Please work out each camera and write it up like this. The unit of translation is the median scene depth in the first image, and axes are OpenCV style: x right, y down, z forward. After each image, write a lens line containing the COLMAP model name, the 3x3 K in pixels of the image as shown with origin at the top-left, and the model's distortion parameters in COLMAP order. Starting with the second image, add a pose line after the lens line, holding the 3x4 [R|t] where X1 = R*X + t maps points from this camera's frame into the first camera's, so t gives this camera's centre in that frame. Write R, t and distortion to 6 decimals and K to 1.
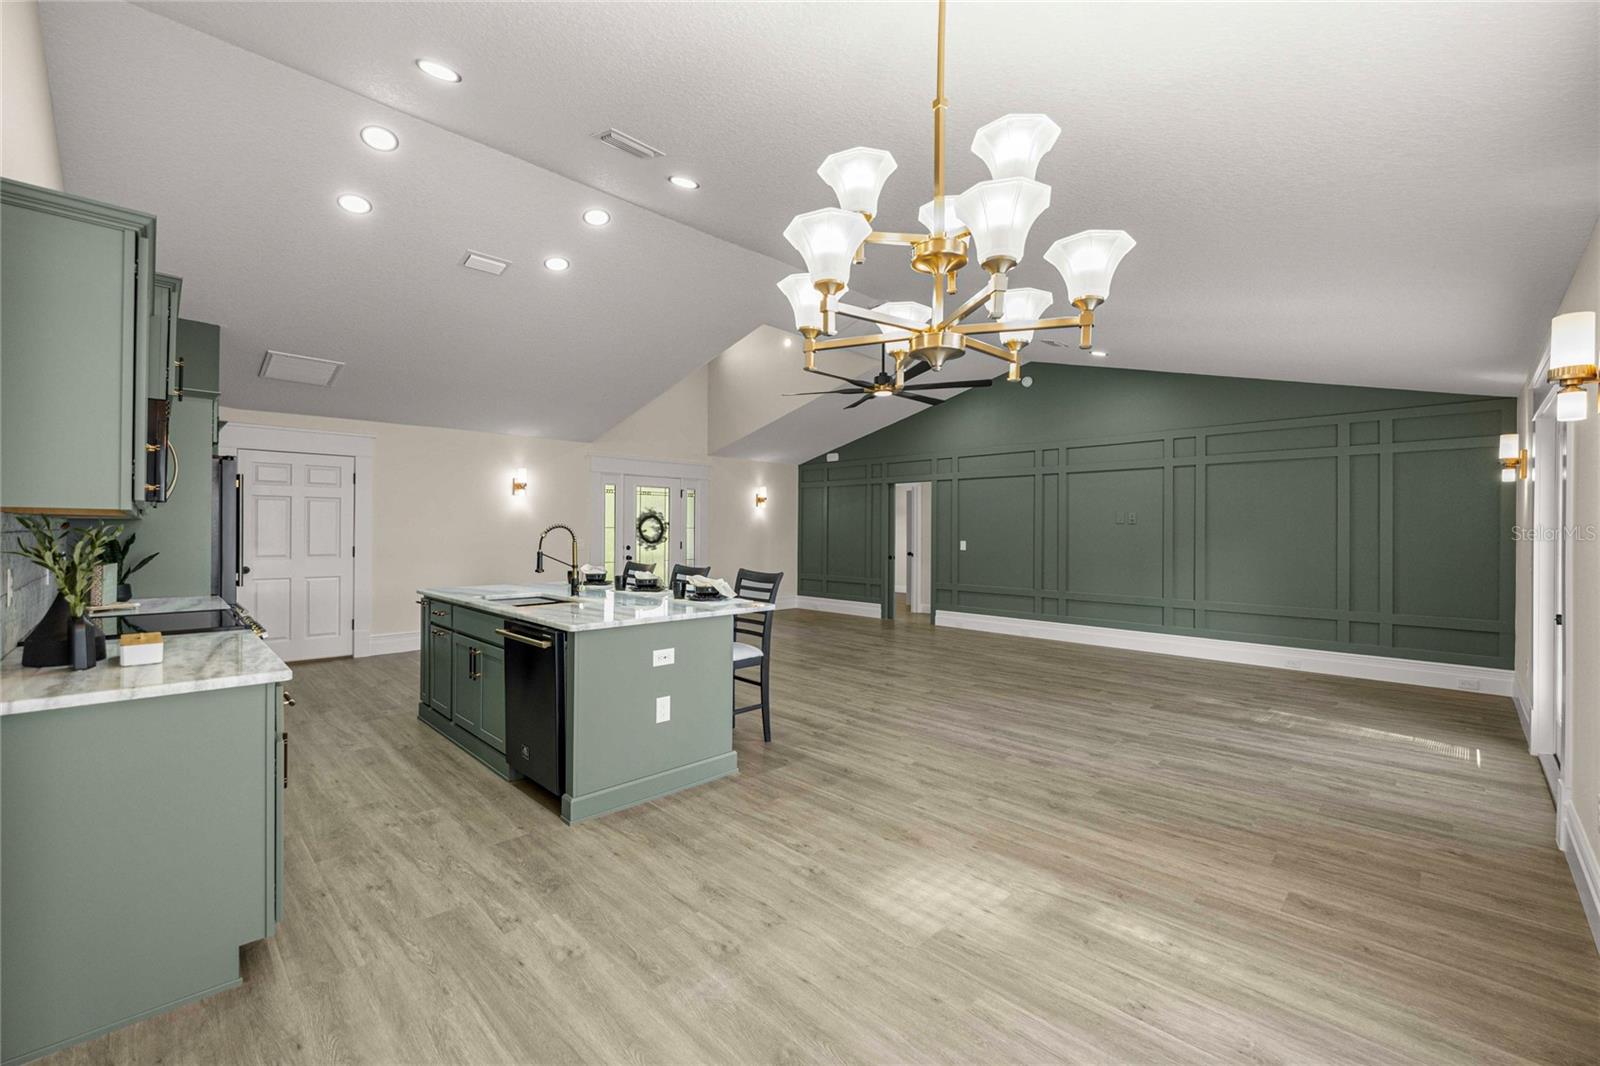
lens RADIAL K [[653.6, 0, 799.3], [0, 653.6, 531.8], [0, 0, 1]] dist [0.003631, -0.001007]
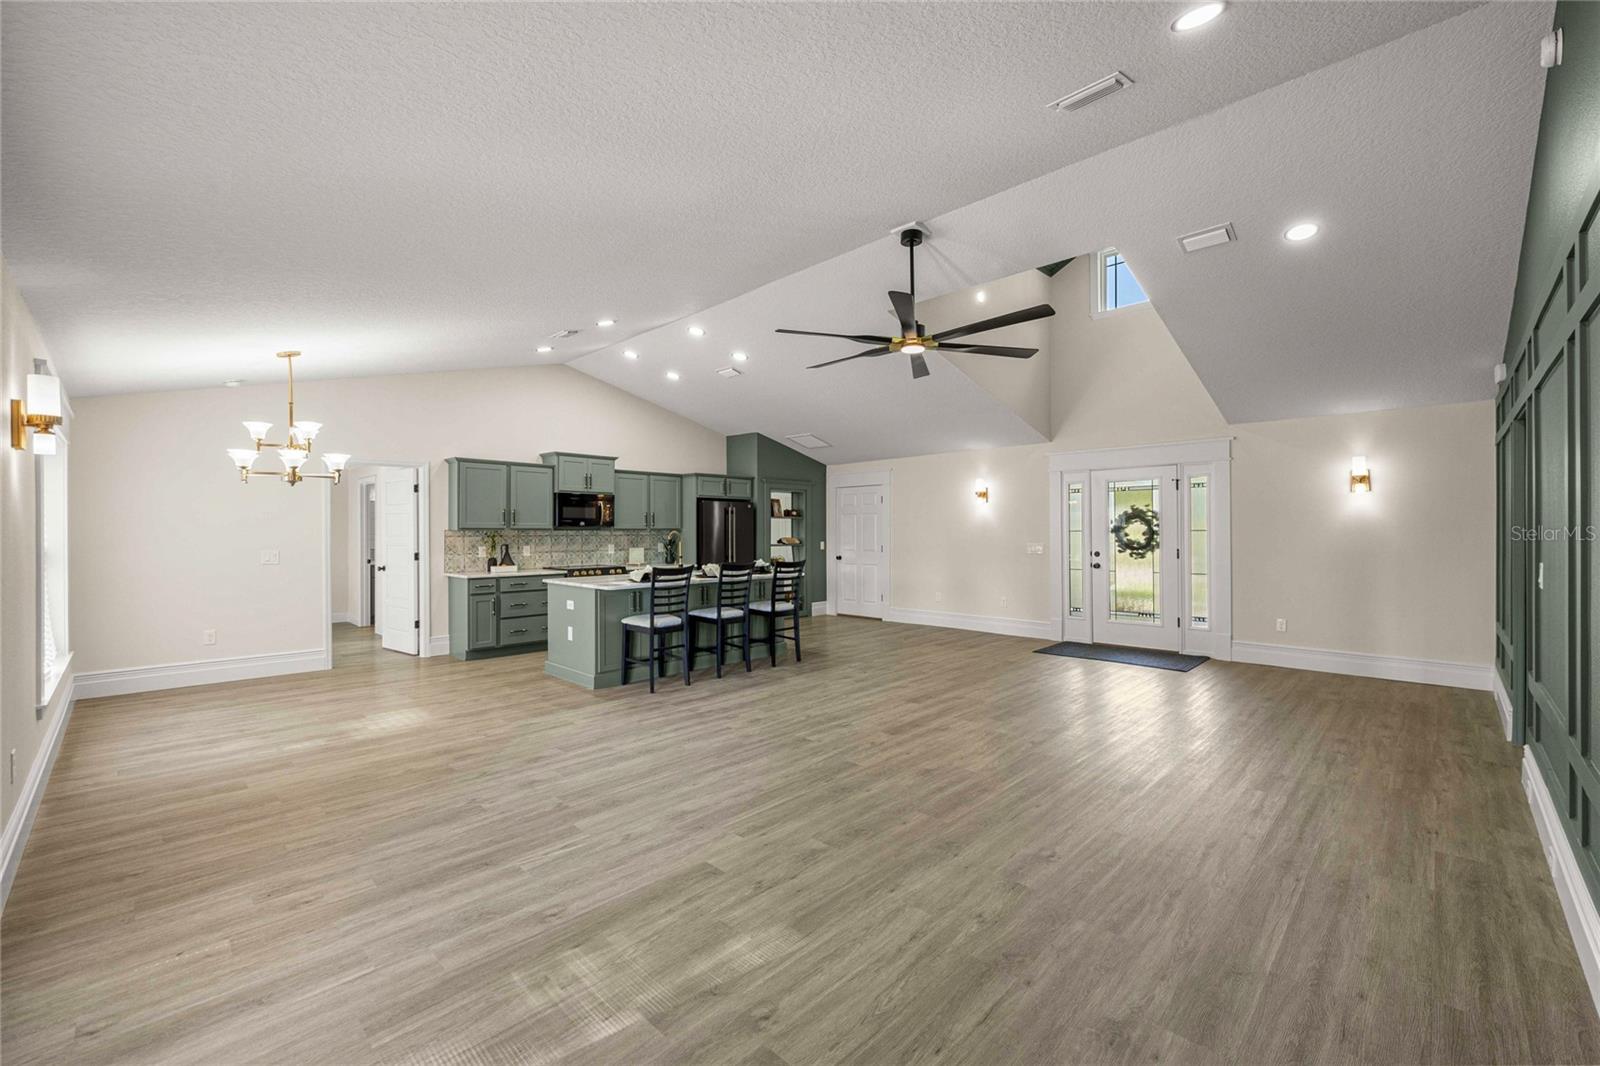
lens RADIAL K [[653.6, 0, 797.4], [0, 653.6, 534.3], [0, 0, 1]] dist [0.003631, -0.001007]
pose [[0.013276, -0.001412, -0.999911, 0.808369], [-0.000349, 0.999999, -0.001417, -0.000876], [0.999912, 0.000368, 0.013276, 0.802970]]
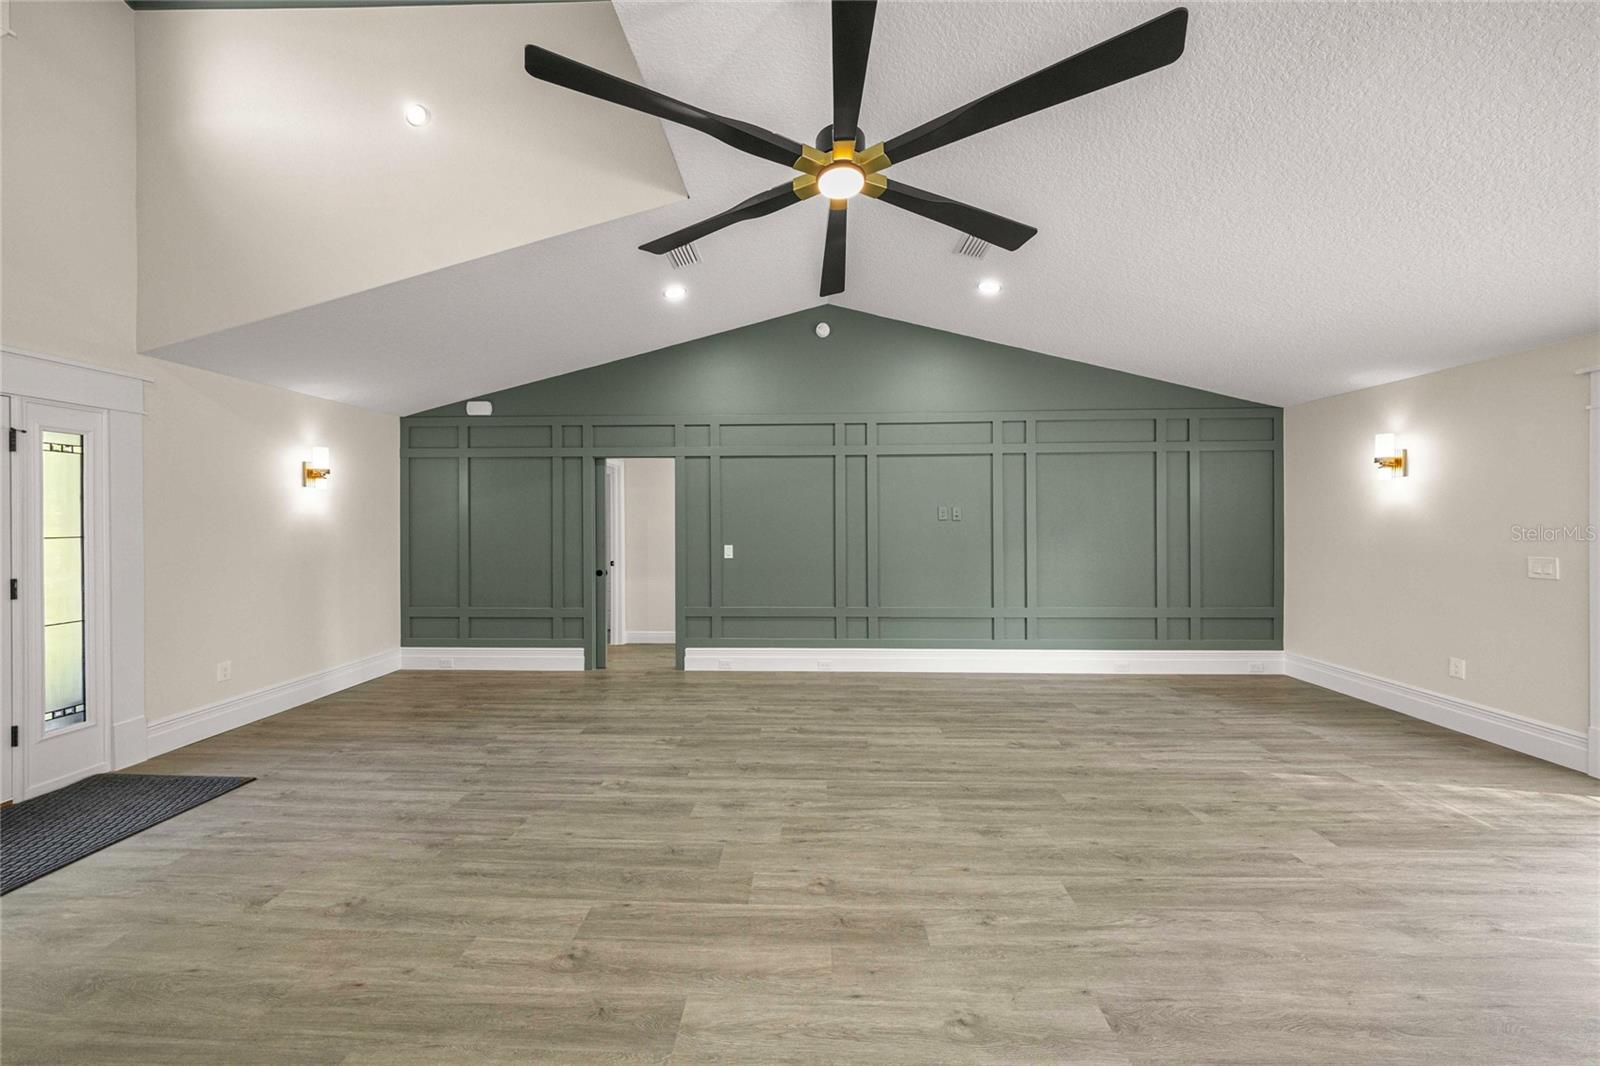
lens RADIAL K [[505.0, 0, 802.1], [0, 505.0, 520.5], [0, 0, 1]] dist [-0.004435, -0.000235]
pose [[0.726797, -0.011215, 0.686760, -0.083099], [0.009773, 0.999934, 0.005986, -0.020238], [-0.686783, 0.002361, 0.726859, 0.753843]]
